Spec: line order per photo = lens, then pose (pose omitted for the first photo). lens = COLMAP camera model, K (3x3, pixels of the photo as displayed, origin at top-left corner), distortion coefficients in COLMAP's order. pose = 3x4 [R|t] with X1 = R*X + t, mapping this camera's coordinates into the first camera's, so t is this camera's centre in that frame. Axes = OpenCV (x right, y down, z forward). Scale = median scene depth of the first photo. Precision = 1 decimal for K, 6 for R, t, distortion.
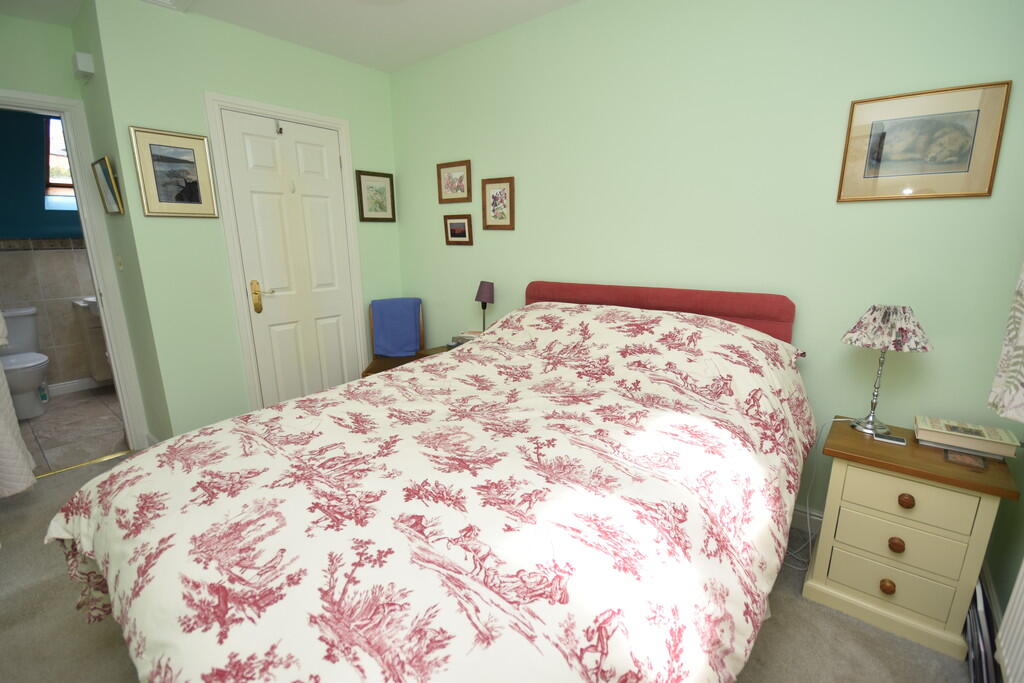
lens RADIAL K [[452.2, 0, 513.3], [0, 452.2, 341.2], [0, 0, 1]] dist [-0.003098, -0.000418]
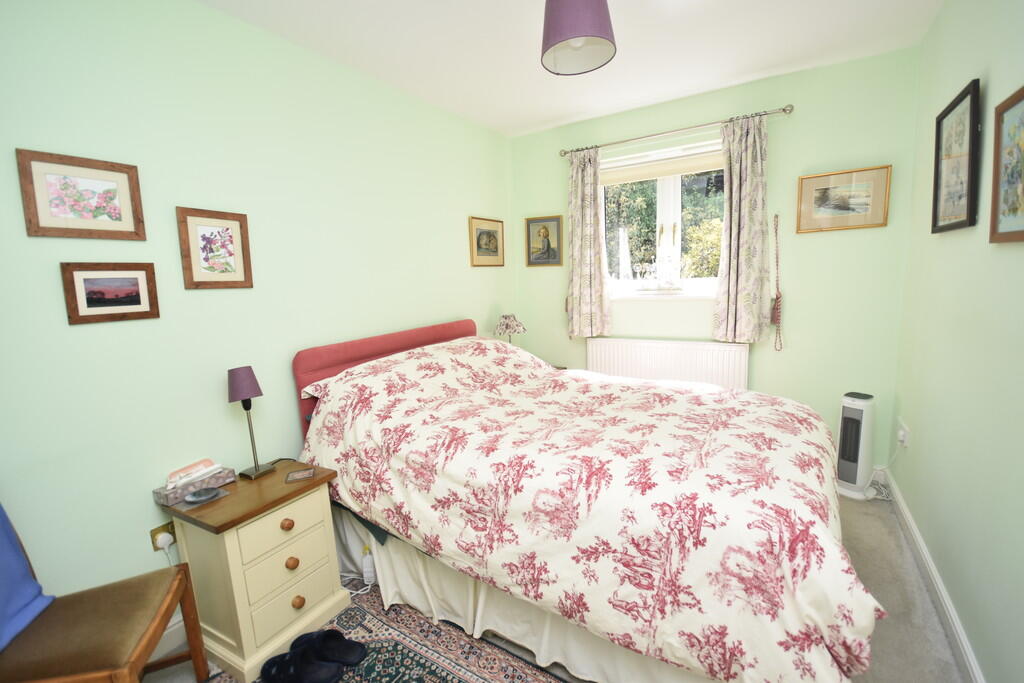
lens RADIAL K [[452.2, 0, 512.0], [0, 452.2, 338.3], [0, 0, 1]] dist [-0.003098, -0.000418]
pose [[-0.130033, -0.122791, 0.983877, -0.743582], [0.265022, 0.951893, 0.153826, -0.170077], [-0.955434, 0.280752, -0.091235, 0.691817]]
